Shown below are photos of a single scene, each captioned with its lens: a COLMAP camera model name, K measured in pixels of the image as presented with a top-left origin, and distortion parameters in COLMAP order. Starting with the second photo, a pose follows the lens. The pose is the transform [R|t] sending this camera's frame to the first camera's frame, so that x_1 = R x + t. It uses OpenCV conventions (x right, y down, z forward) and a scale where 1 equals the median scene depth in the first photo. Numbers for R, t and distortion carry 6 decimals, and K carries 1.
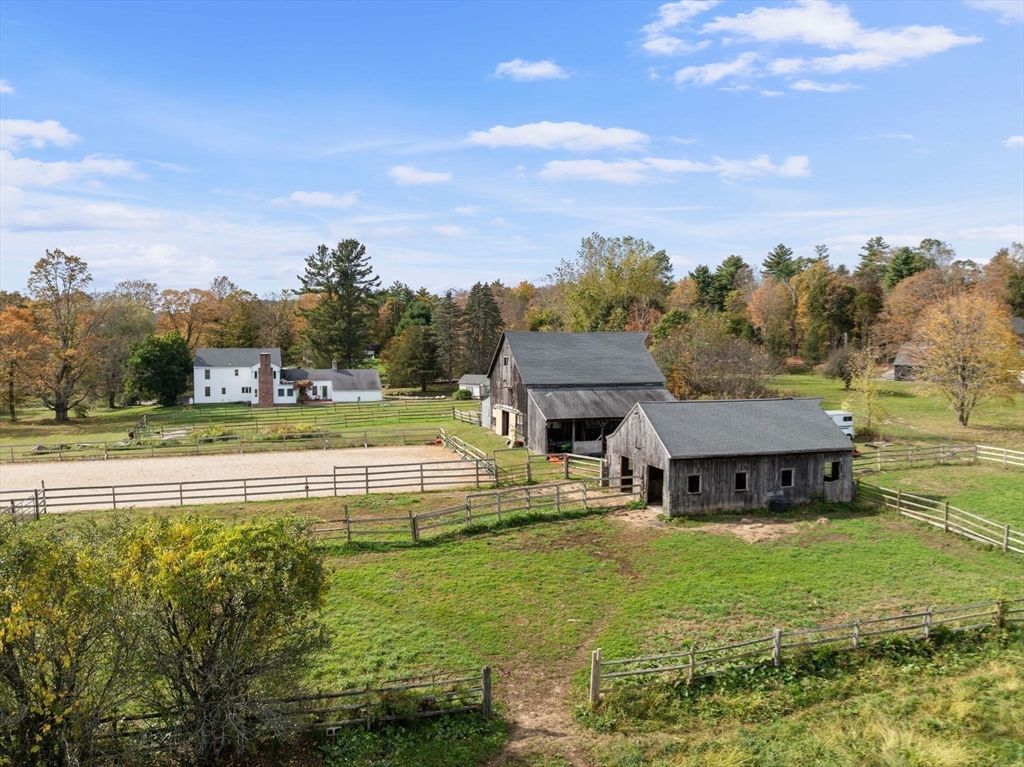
lens RADIAL K [[748.2, 0, 512.0], [0, 748.2, 383.5], [0, 0, 1]] dist [0.001815, 0.000987]
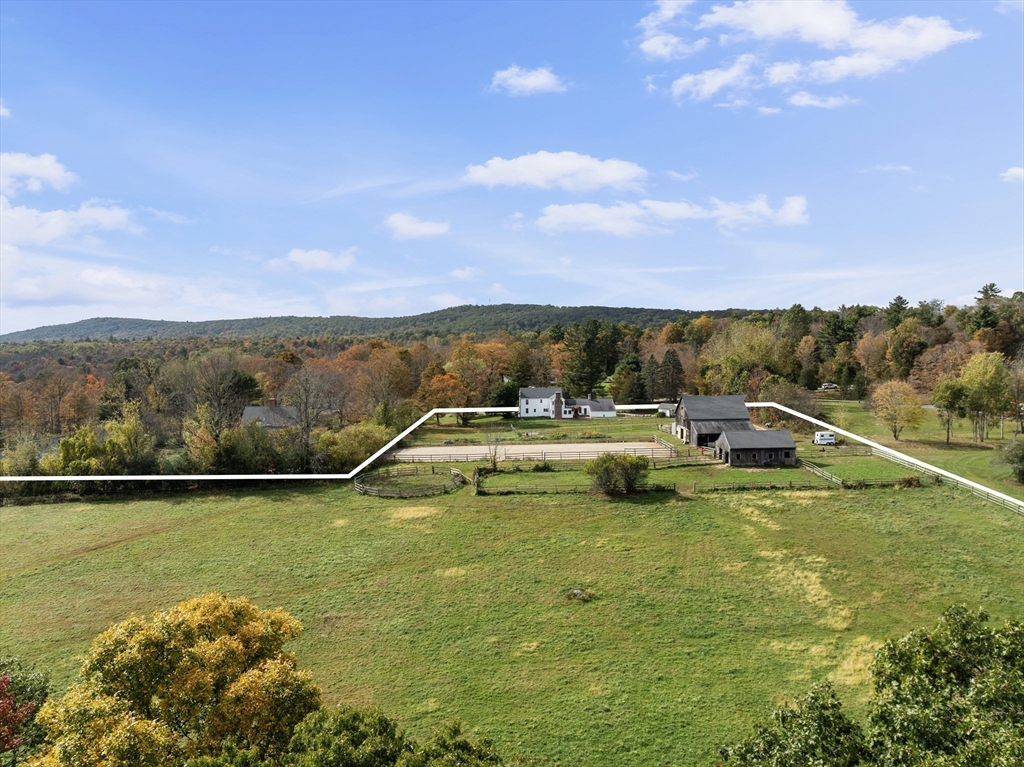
lens RADIAL K [[748.2, 0, 512.0], [0, 748.2, 383.5], [0, 0, 1]] dist [0.001815, 0.000987]
pose [[0.970428, 0.006259, -0.241310, 0.025434], [-0.003796, 0.999936, 0.010671, -0.082869], [0.241361, -0.009440, 0.970389, -0.920886]]
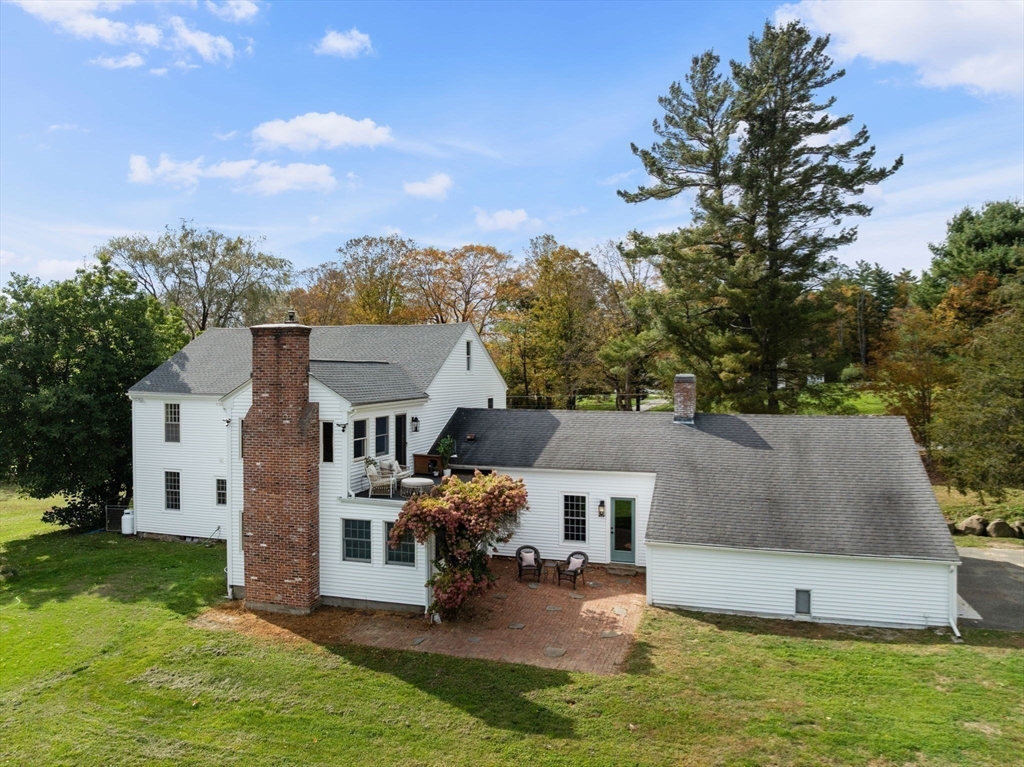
lens RADIAL K [[748.2, 0, 512.0], [0, 748.2, 383.5], [0, 0, 1]] dist [0.001815, 0.000987]
pose [[0.839176, 0.012338, -0.543720, -0.177530], [-0.031646, 0.999156, -0.026170, -0.022683], [0.542938, 0.039168, 0.838859, 0.866884]]
